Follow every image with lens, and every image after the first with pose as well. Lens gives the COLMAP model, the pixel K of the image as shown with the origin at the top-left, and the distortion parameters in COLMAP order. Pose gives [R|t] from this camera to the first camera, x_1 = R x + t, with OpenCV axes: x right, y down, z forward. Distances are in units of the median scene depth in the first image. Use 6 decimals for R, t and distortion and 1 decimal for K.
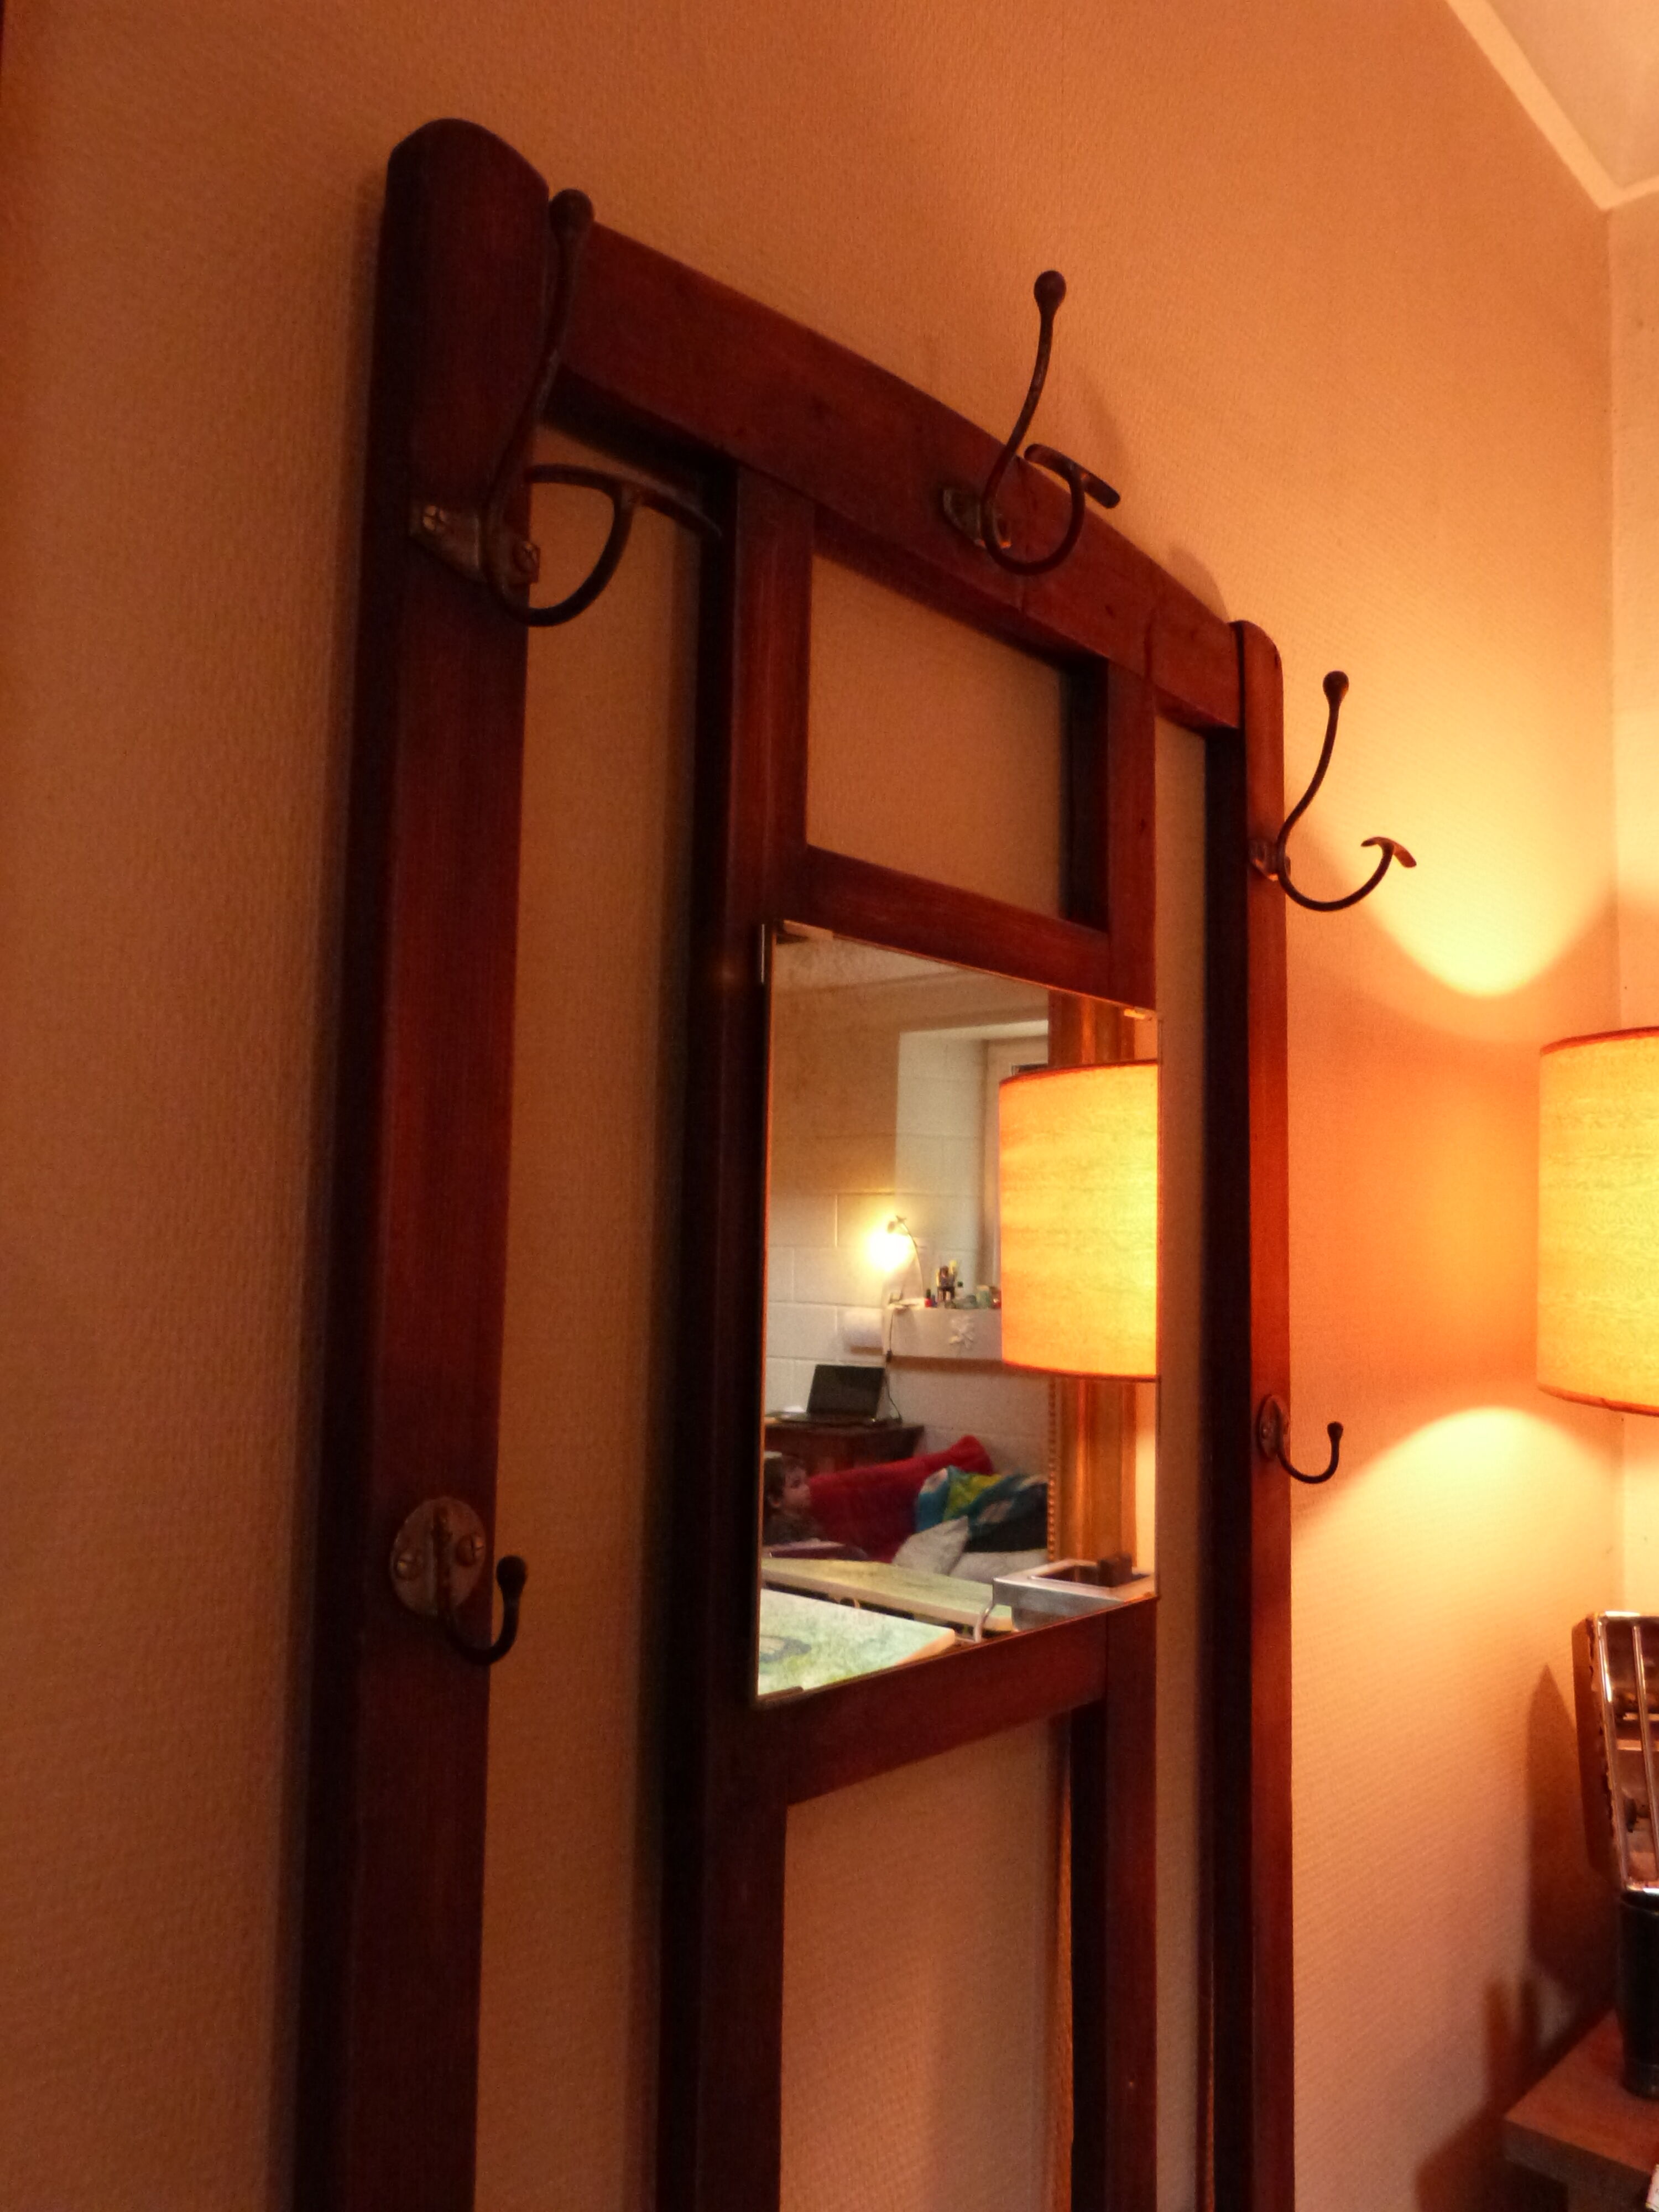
lens RADIAL K [[1645.7, 0, 832.9], [0, 1645.7, 1106.5], [0, 0, 1]] dist [-0.037588, 0.019657]
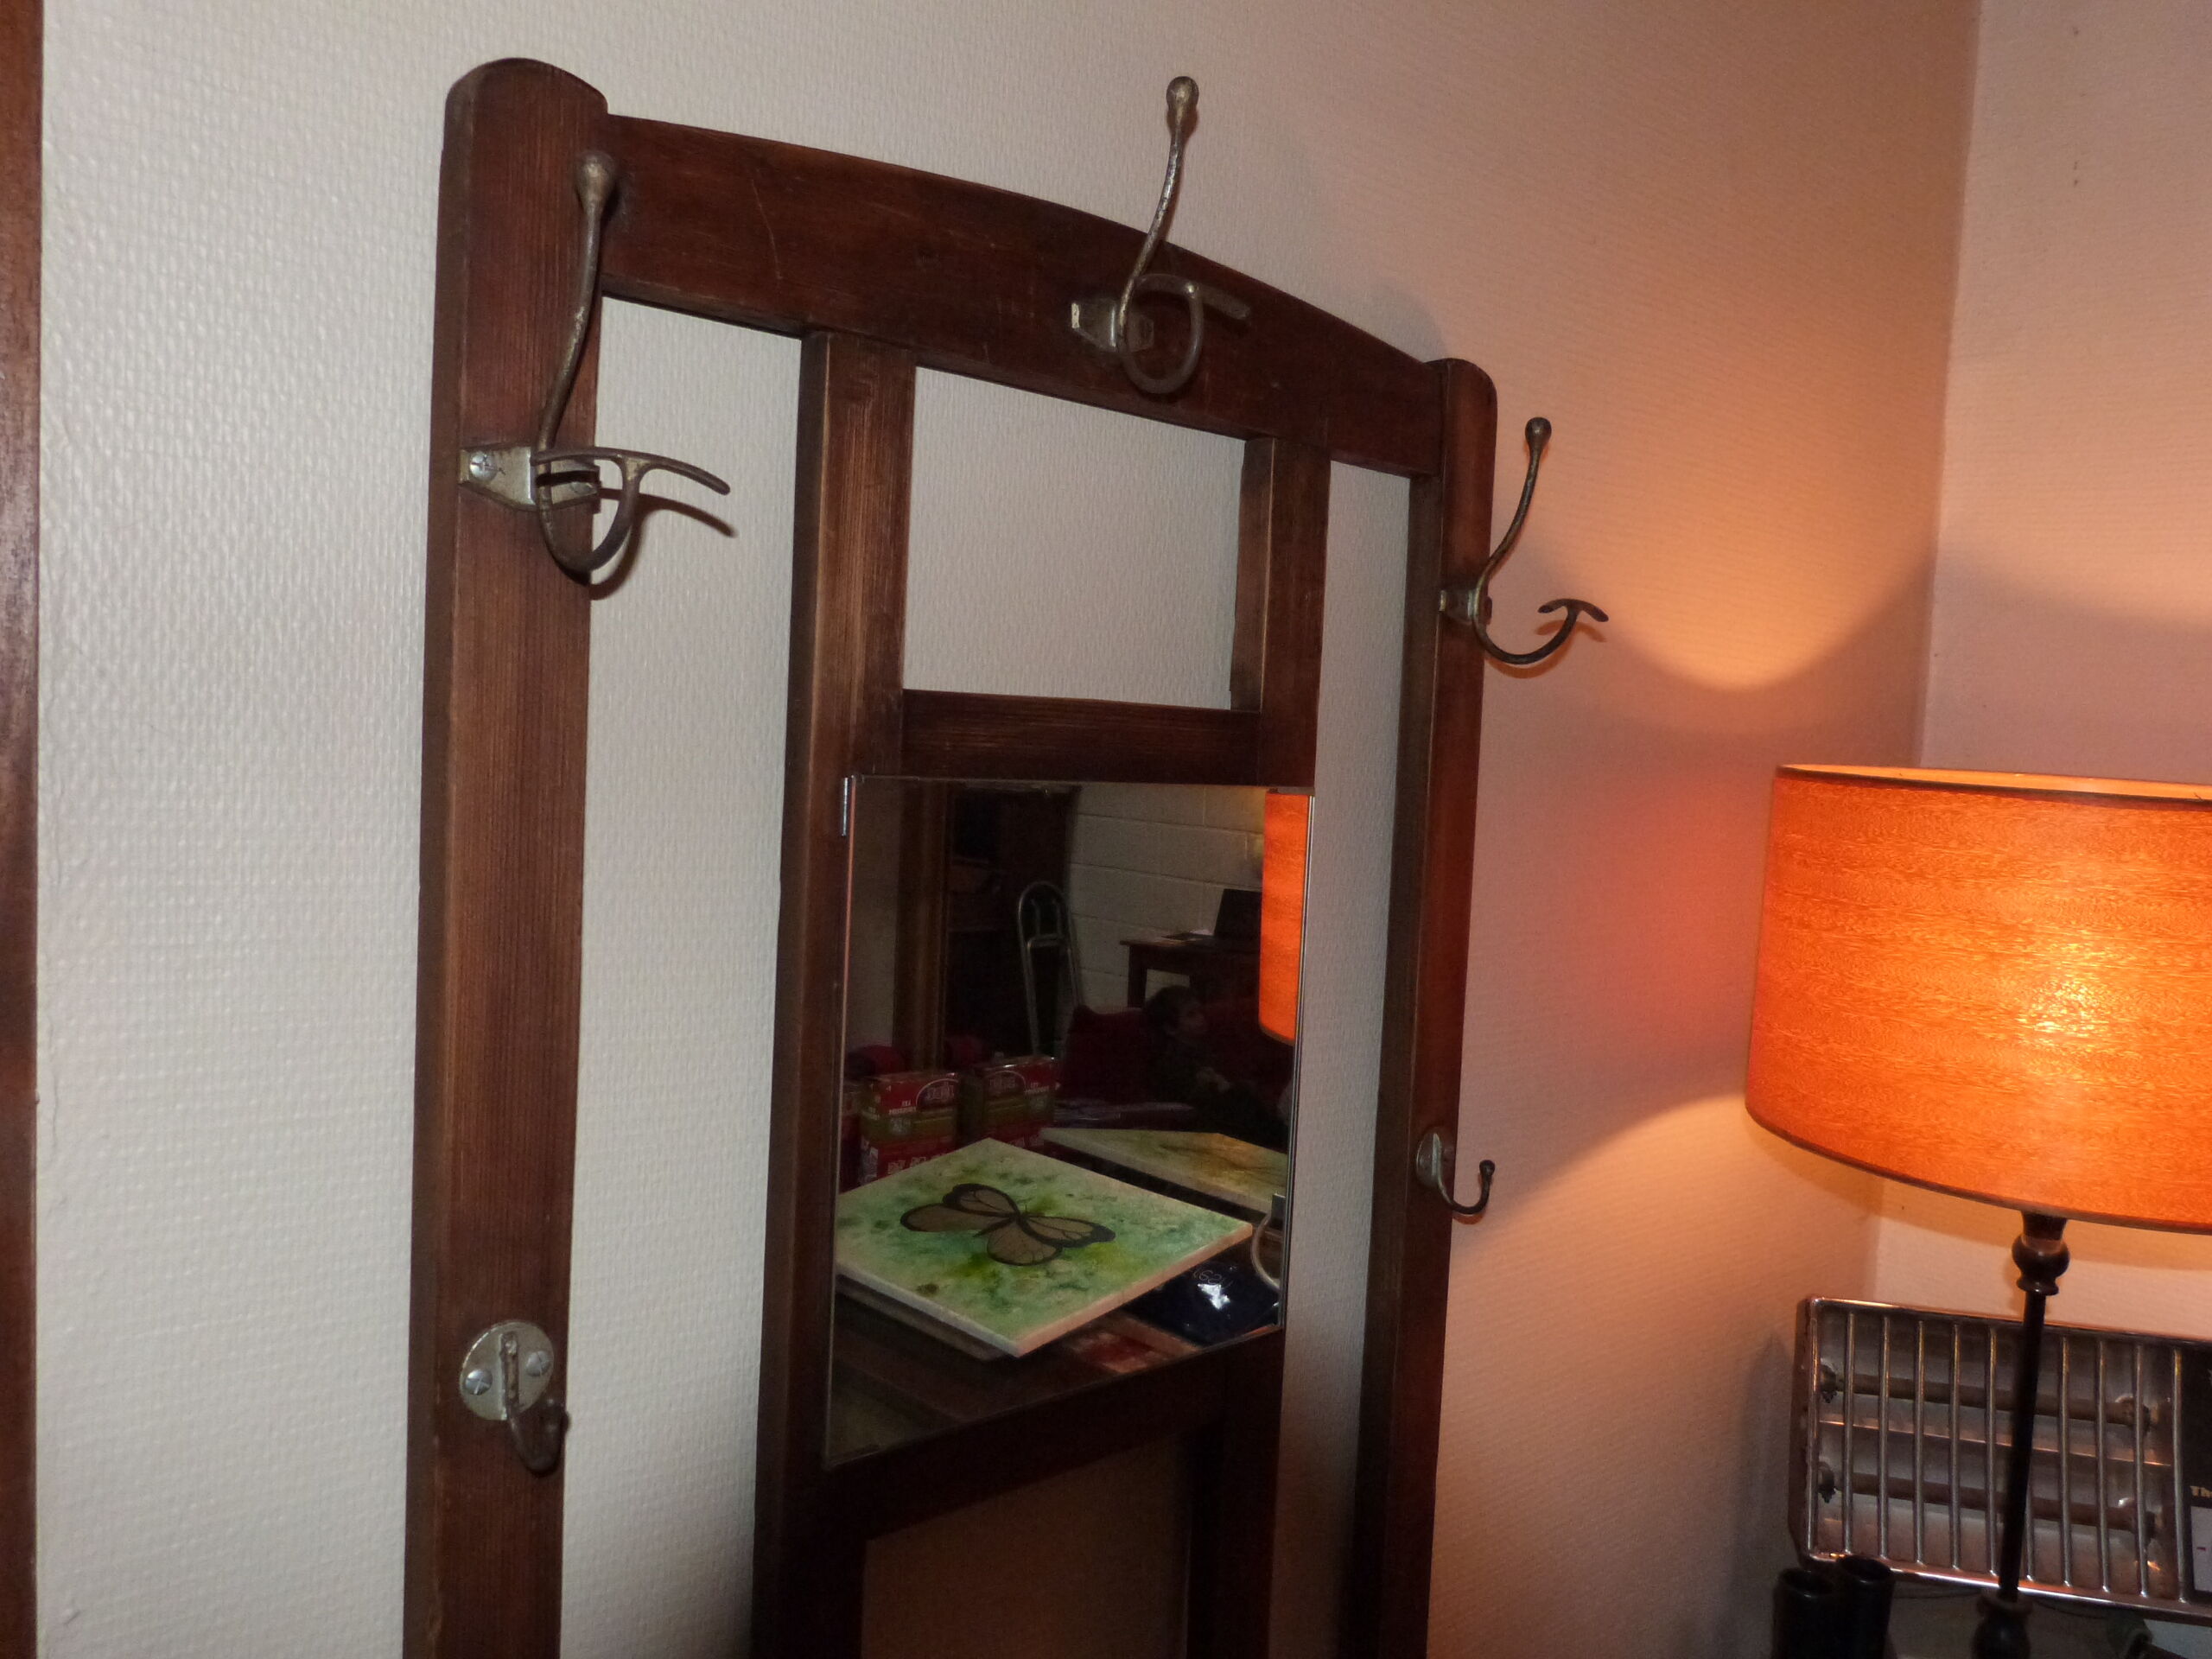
lens RADIAL K [[1645.7, 0, 1105.0], [0, 1645.7, 826.0], [0, 0, 1]] dist [-0.037588, 0.019657]
pose [[0.993829, 0.035479, -0.105094, 0.152345], [-0.020750, 0.990206, 0.138067, -0.146511], [0.108963, -0.135034, 0.984831, -0.030583]]
